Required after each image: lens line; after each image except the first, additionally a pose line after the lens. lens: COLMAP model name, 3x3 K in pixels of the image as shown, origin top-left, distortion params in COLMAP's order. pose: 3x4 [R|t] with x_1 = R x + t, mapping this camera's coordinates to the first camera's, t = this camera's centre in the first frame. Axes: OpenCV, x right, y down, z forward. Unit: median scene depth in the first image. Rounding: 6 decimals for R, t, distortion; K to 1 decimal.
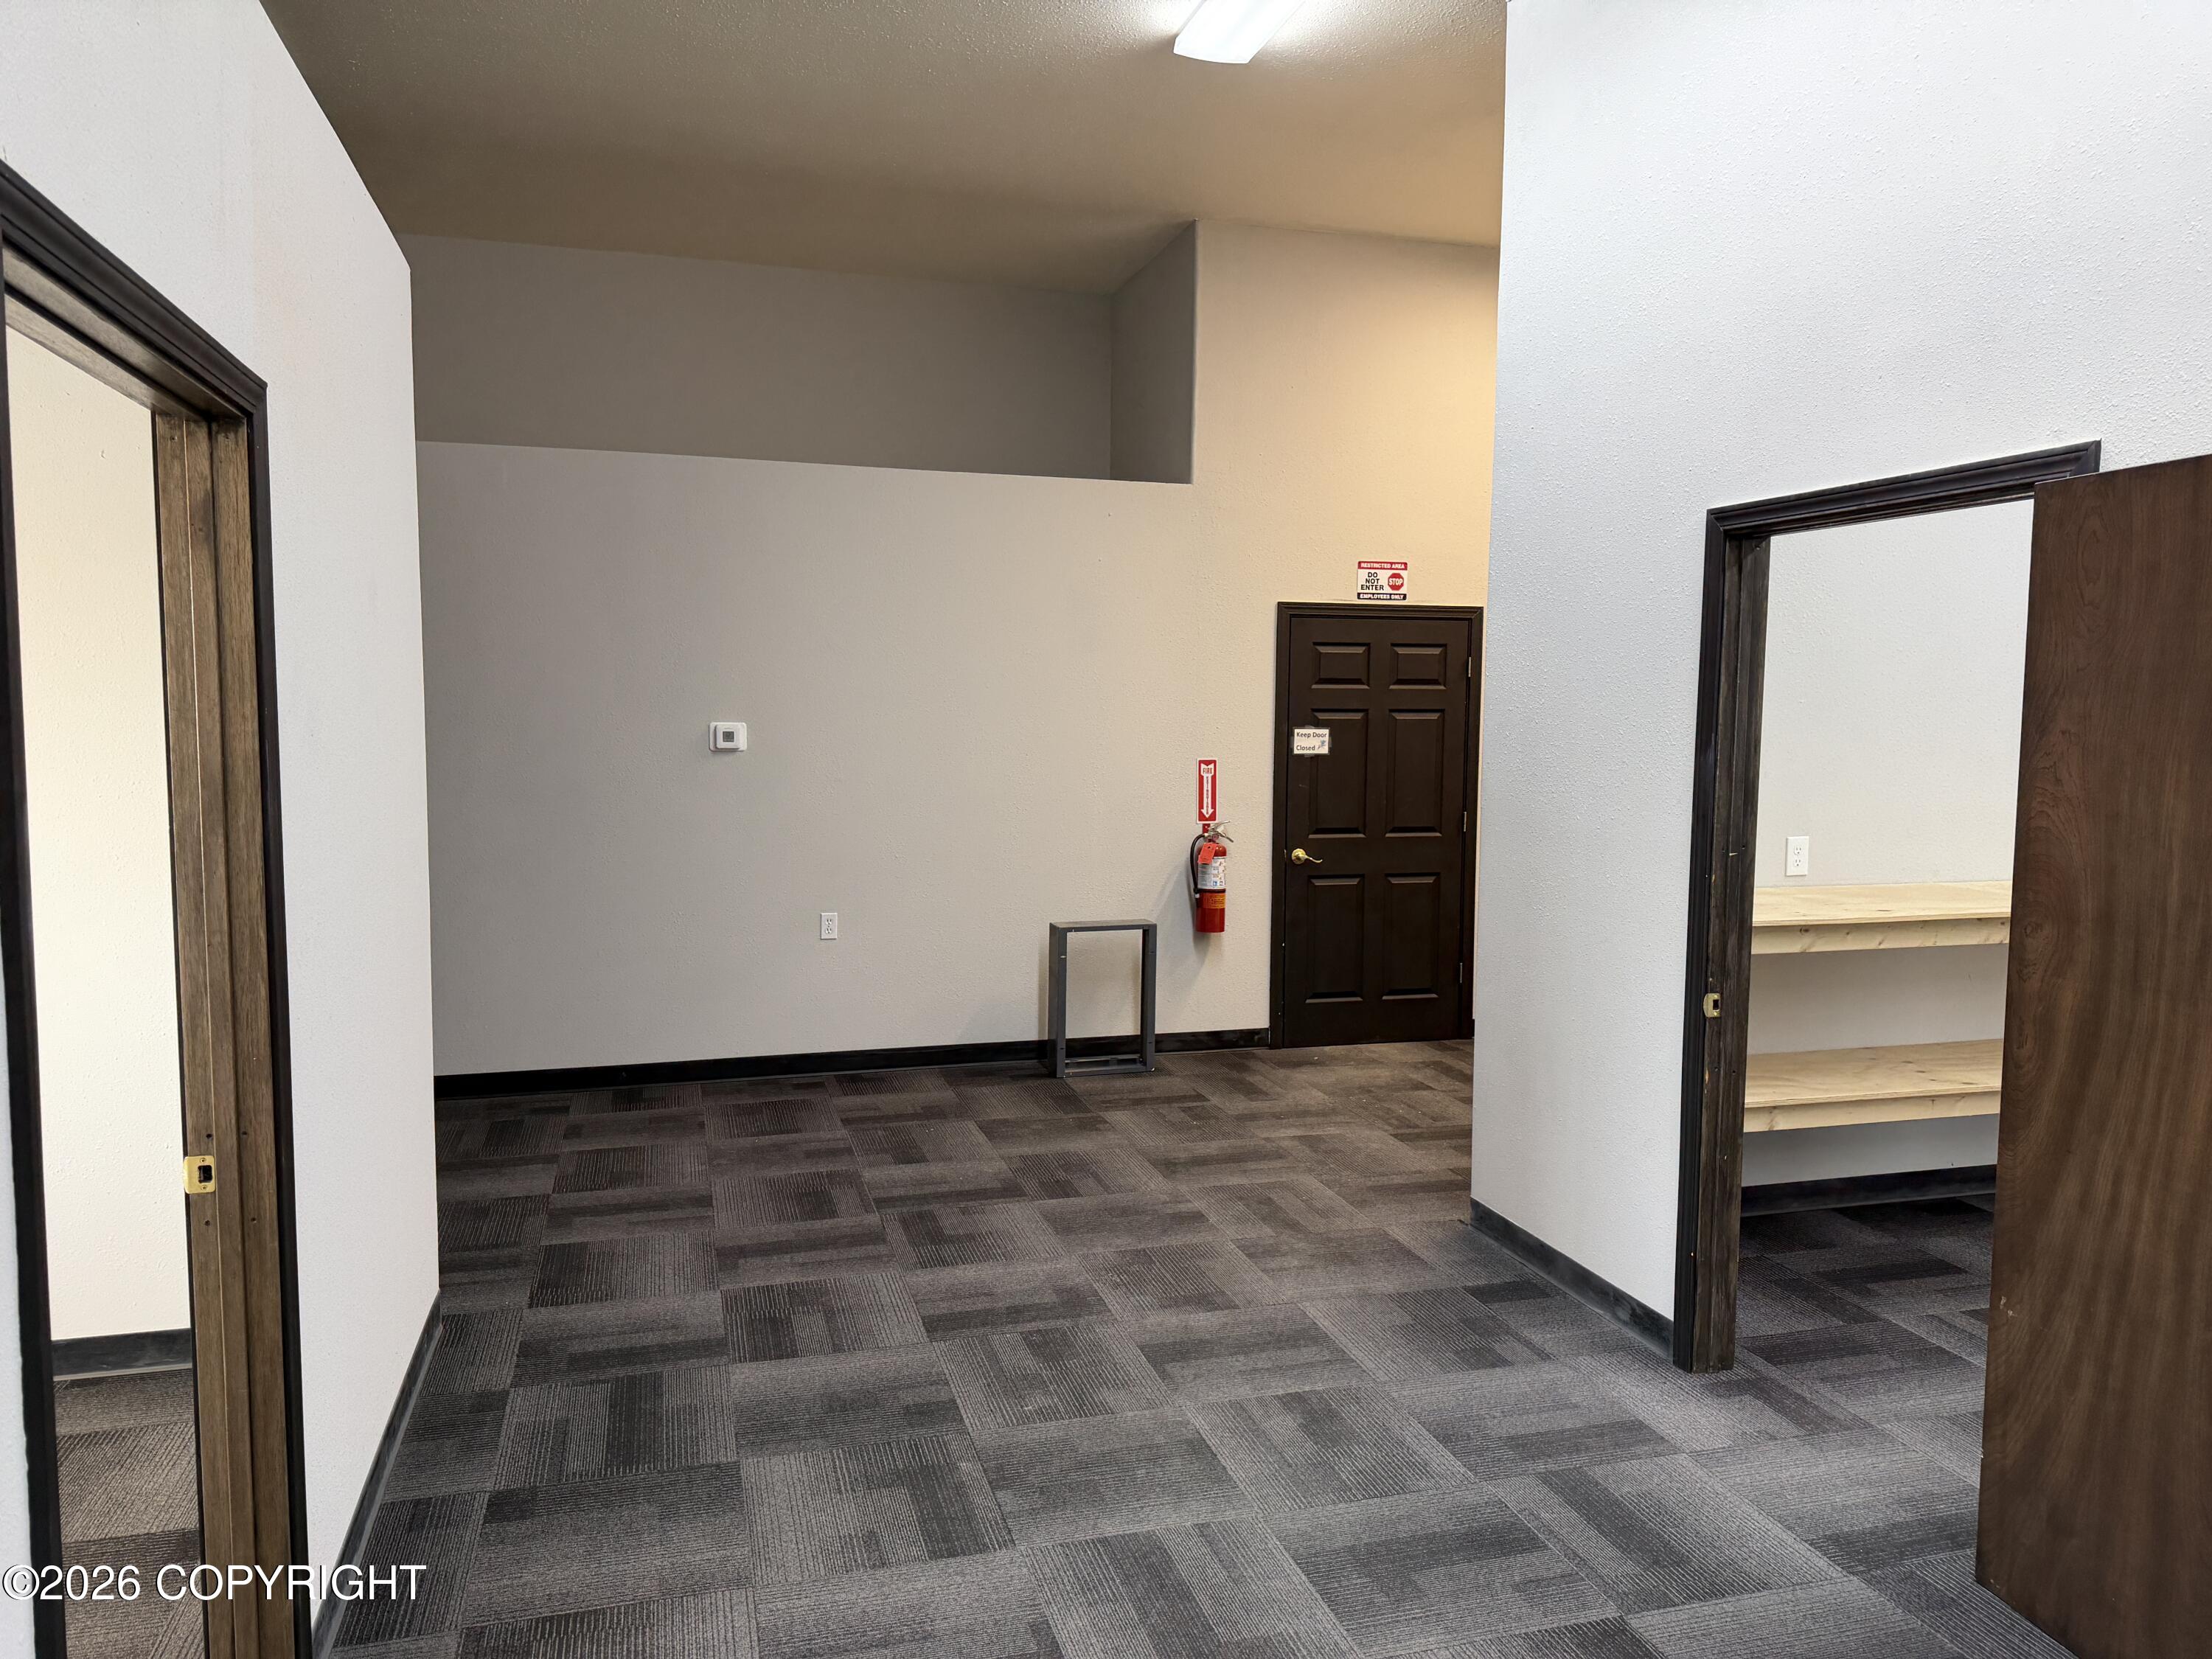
lens RADIAL K [[1548.7, 0, 1106.0], [0, 1548.7, 829.5], [0, 0, 1]] dist [0.108125, -0.180320]
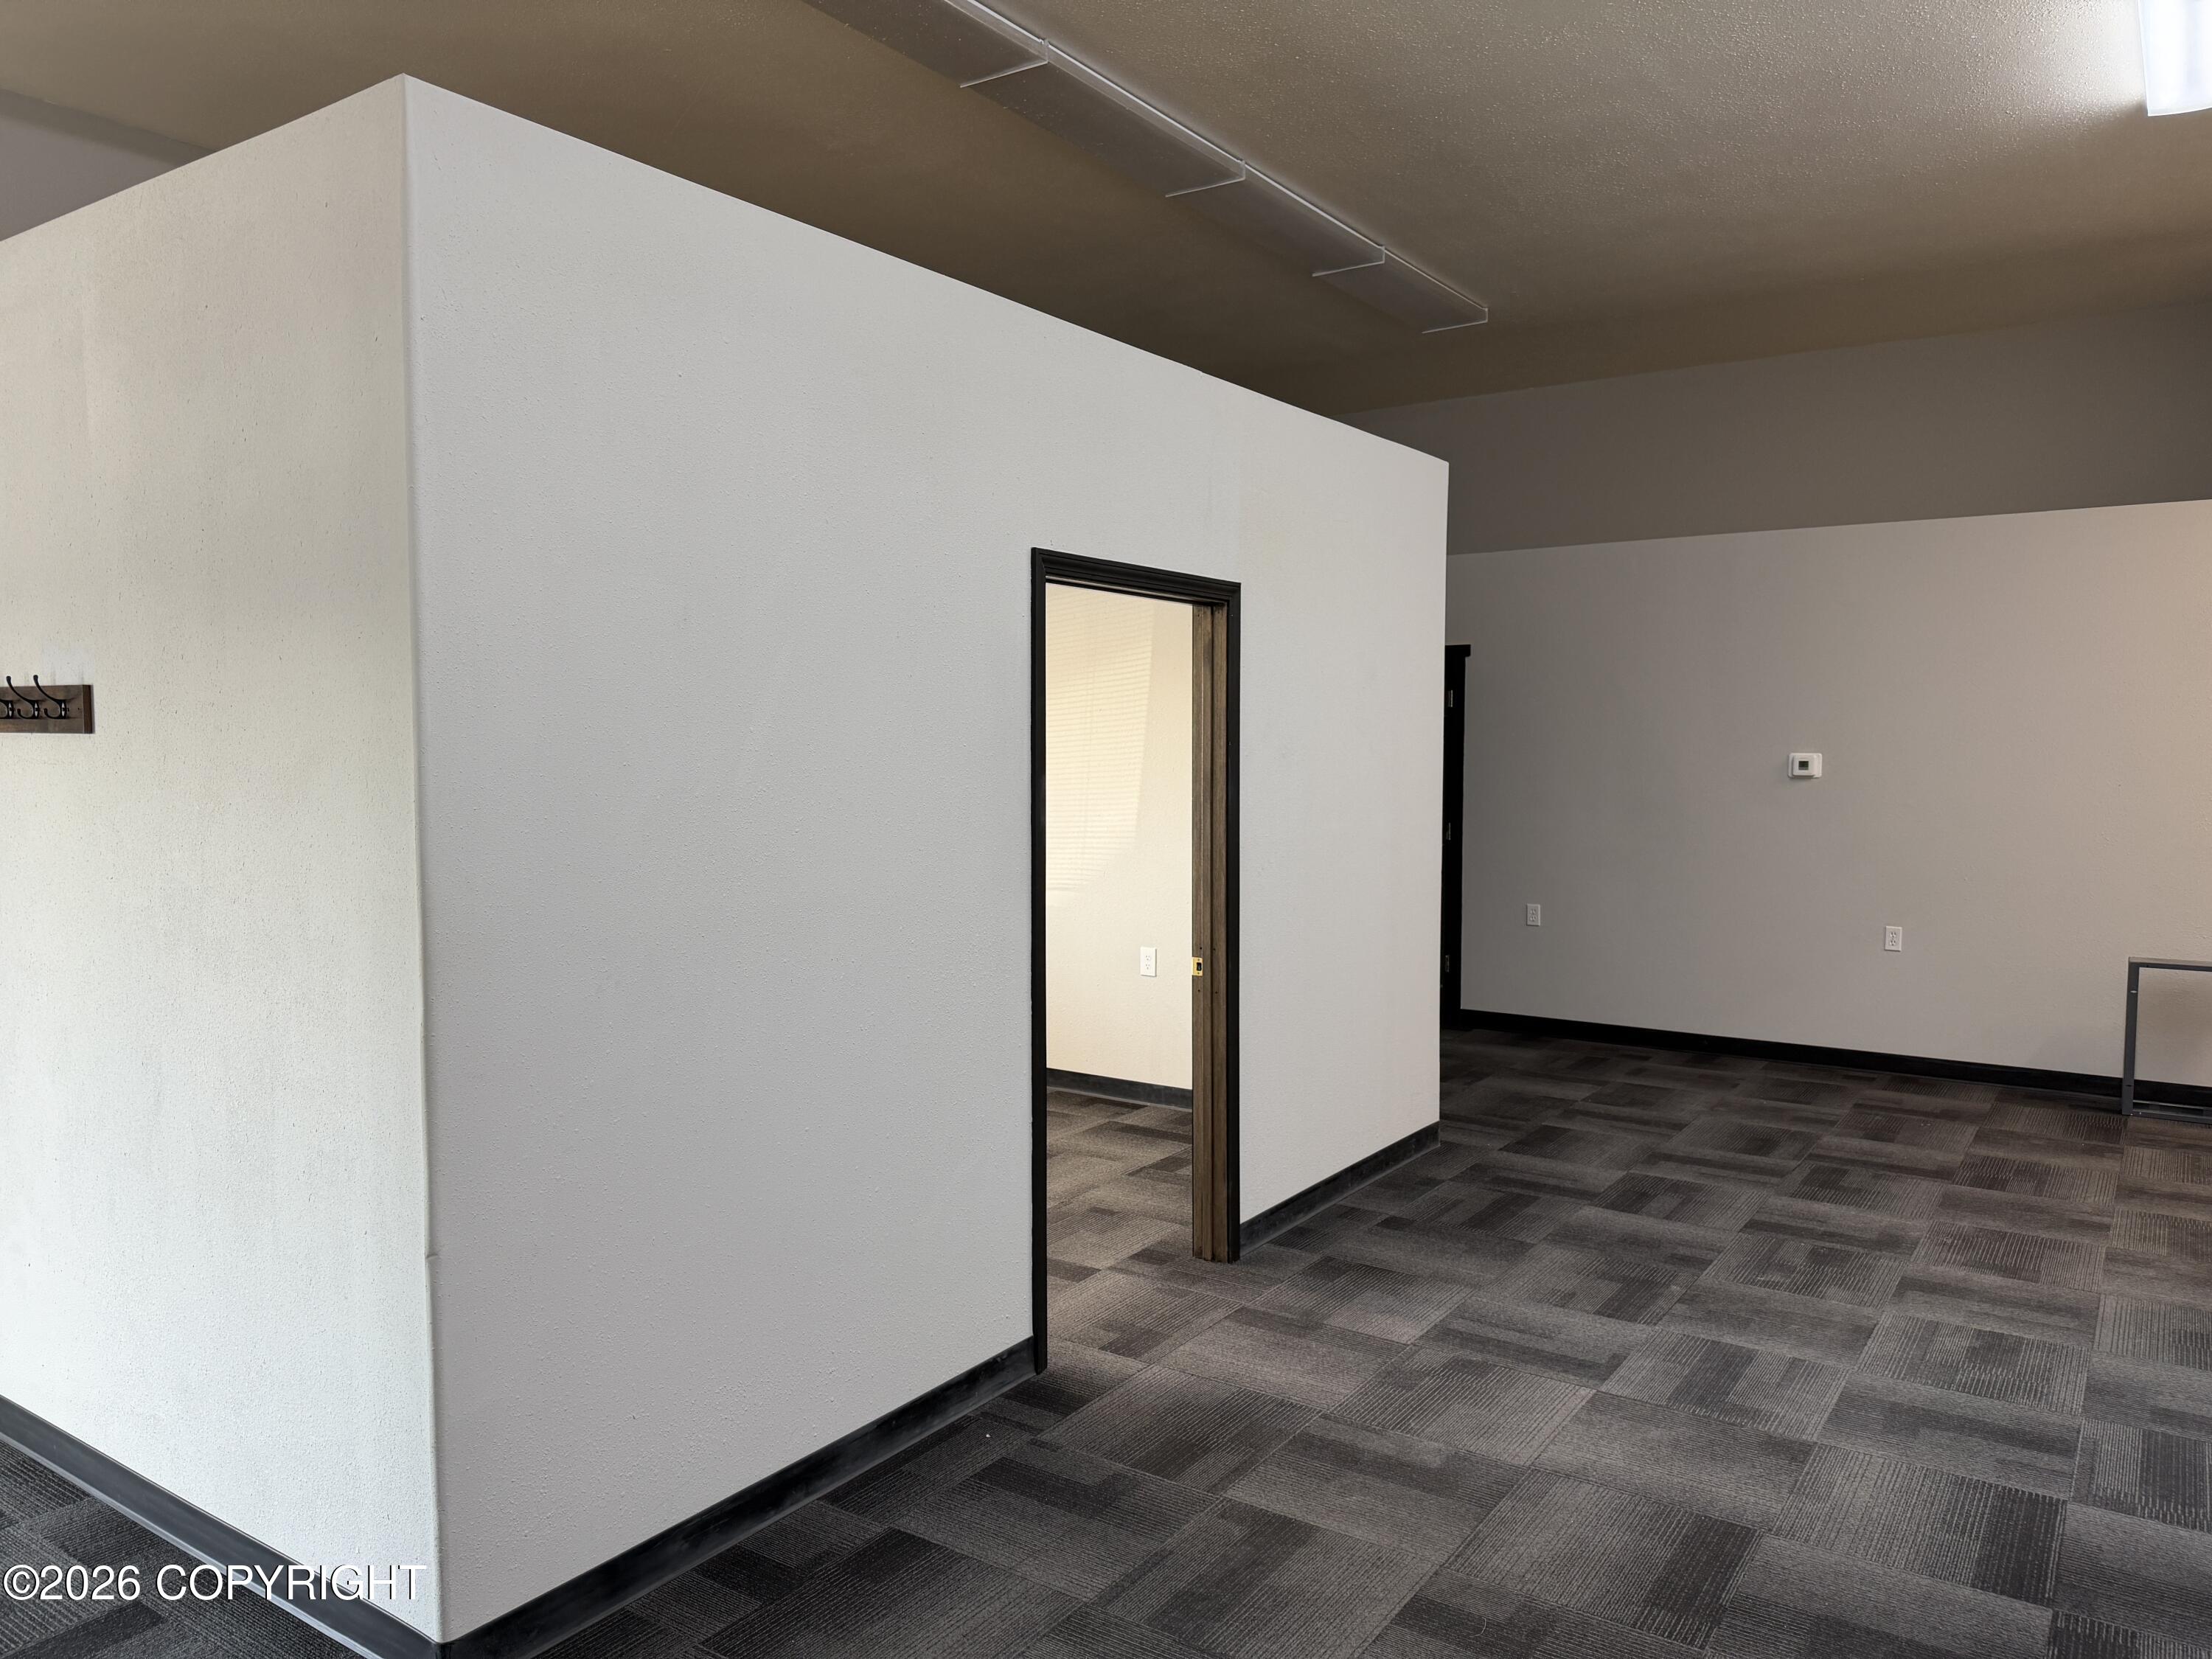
lens RADIAL K [[1557.7, 0, 1074.0], [0, 1557.7, 799.9], [0, 0, 1]] dist [-0.001349, -0.010214]
pose [[0.624573, 0.026360, -0.780522, 0.563001], [-0.058558, 0.998197, -0.013147, 0.022811], [0.778768, 0.053917, 0.624991, -0.256915]]
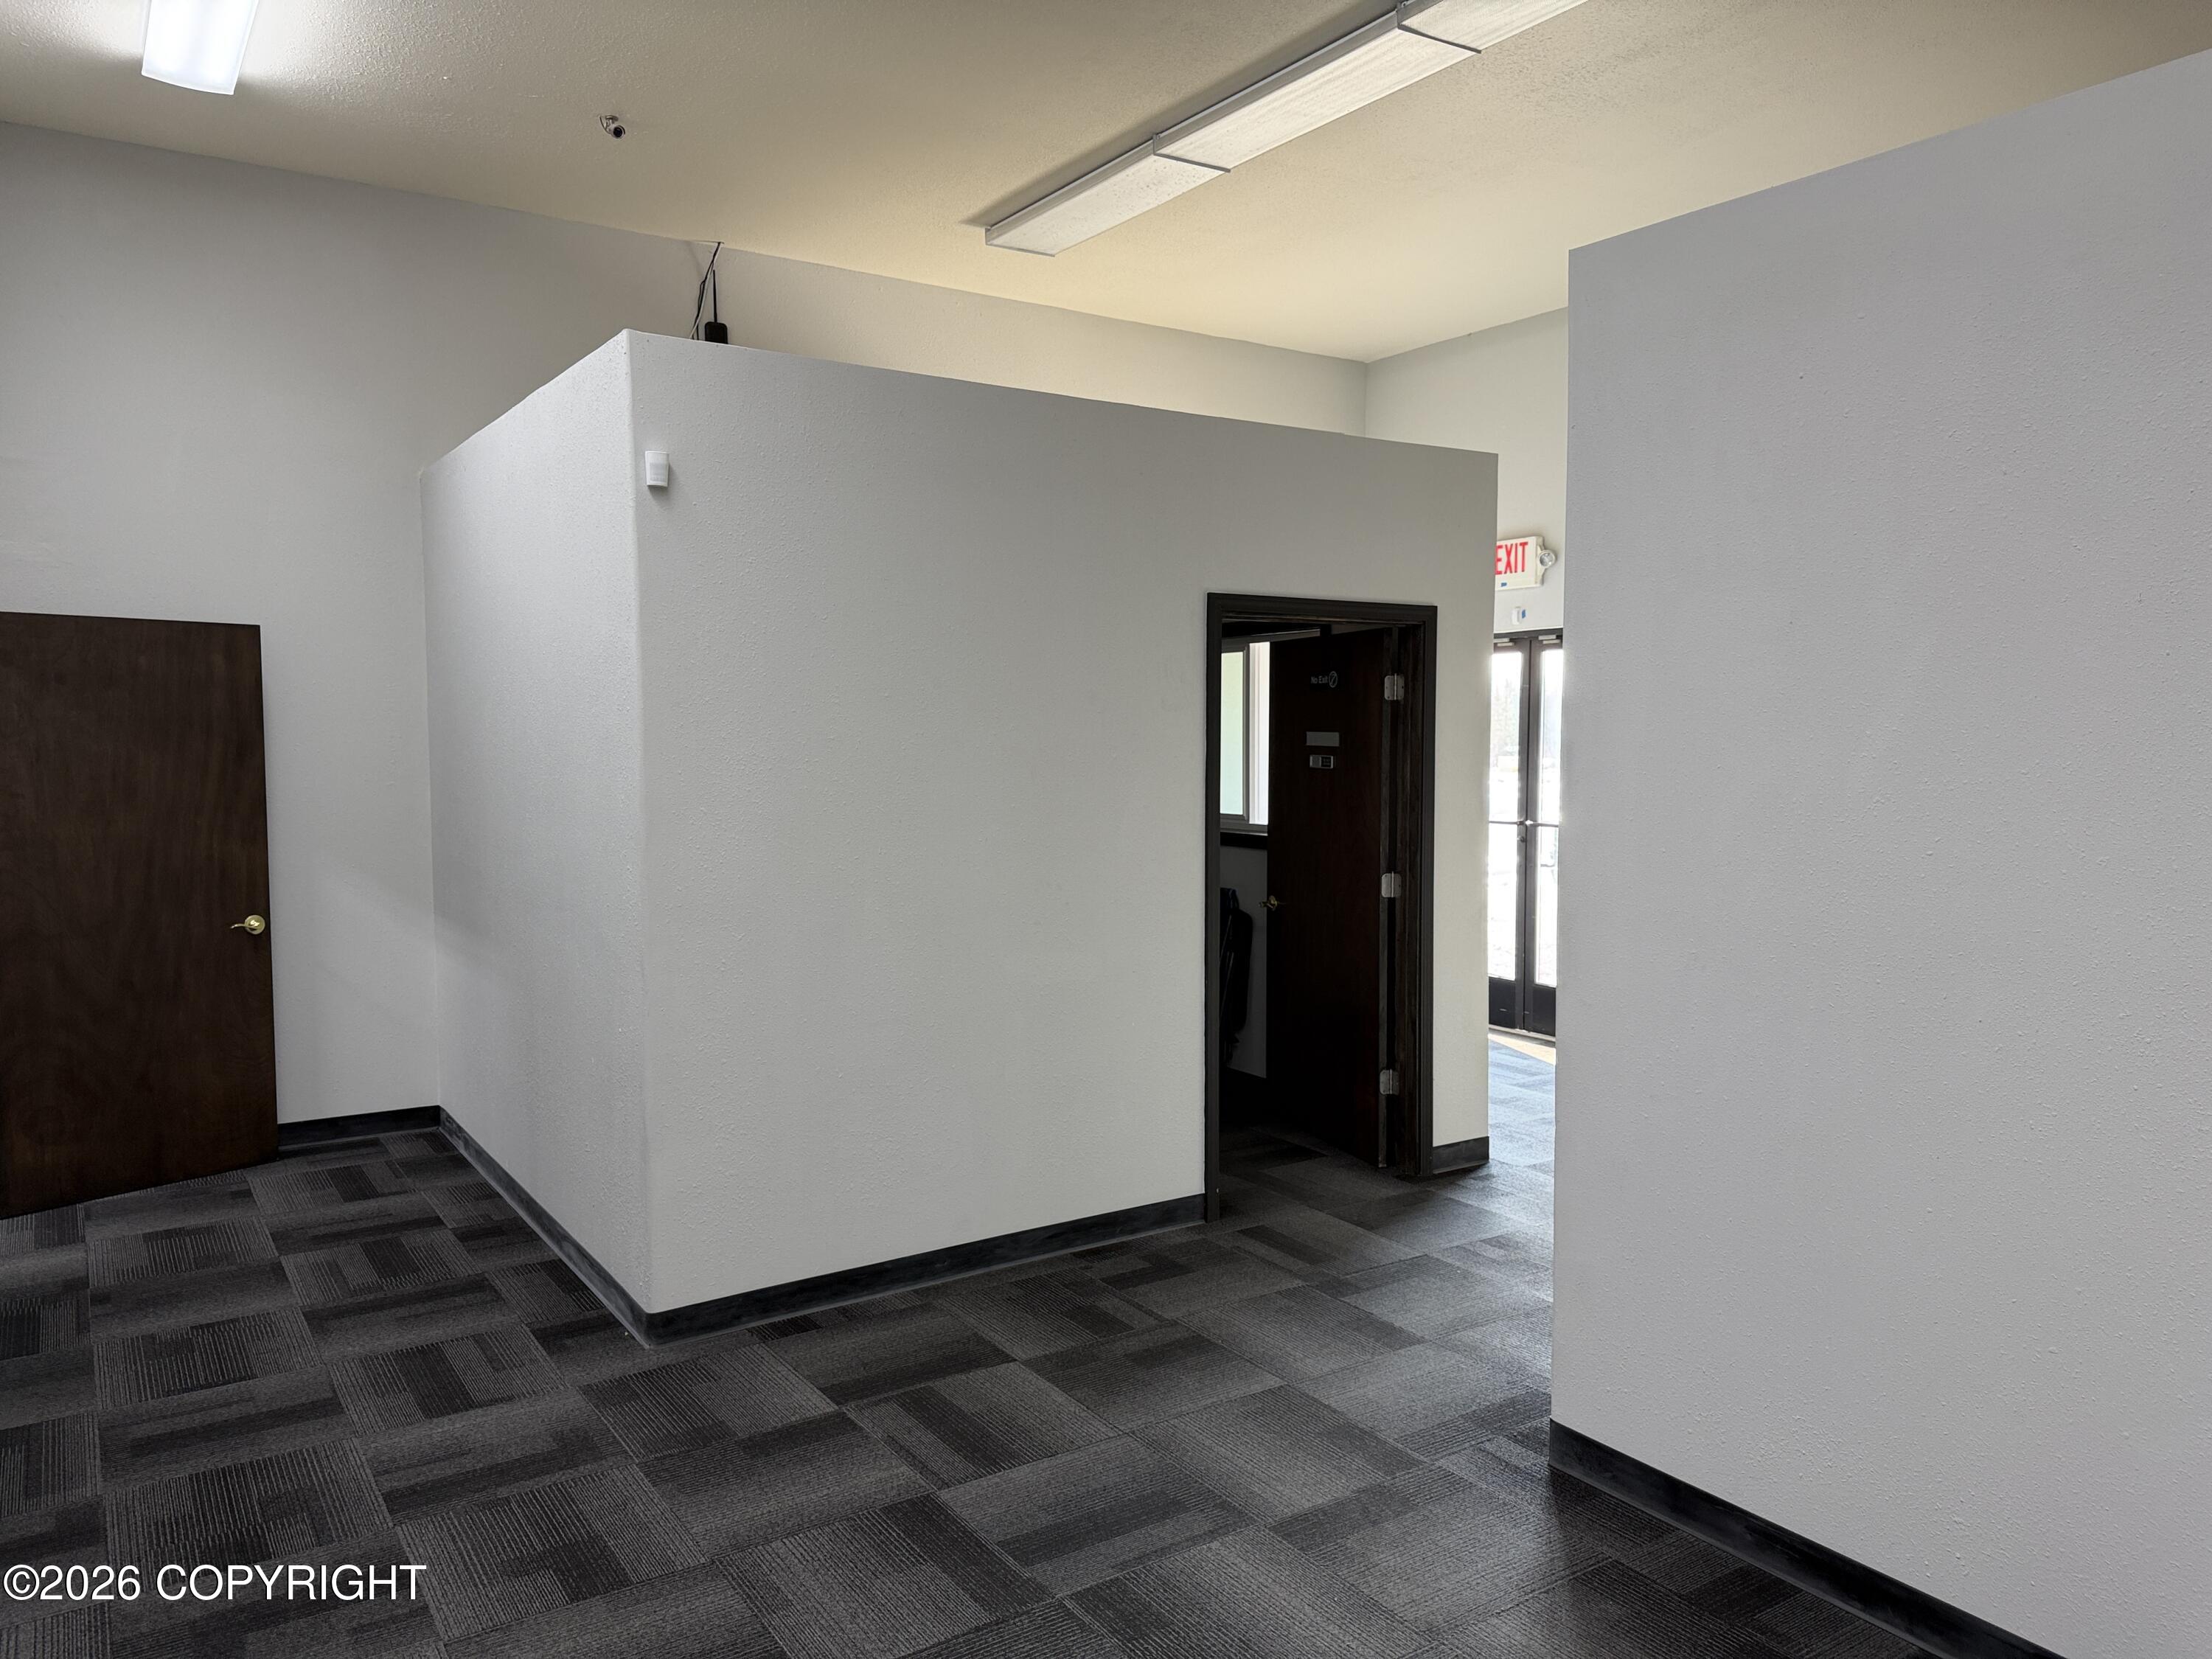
lens RADIAL K [[1576.8, 0, 1106.0], [0, 1576.8, 829.5], [0, 0, 1]] dist [0.017091, -0.003785]
pose [[-0.952698, 0.012745, -0.303651, 0.384193], [-0.033228, 0.988763, 0.145752, -0.064803], [0.302097, 0.148947, -0.941569, 0.733650]]
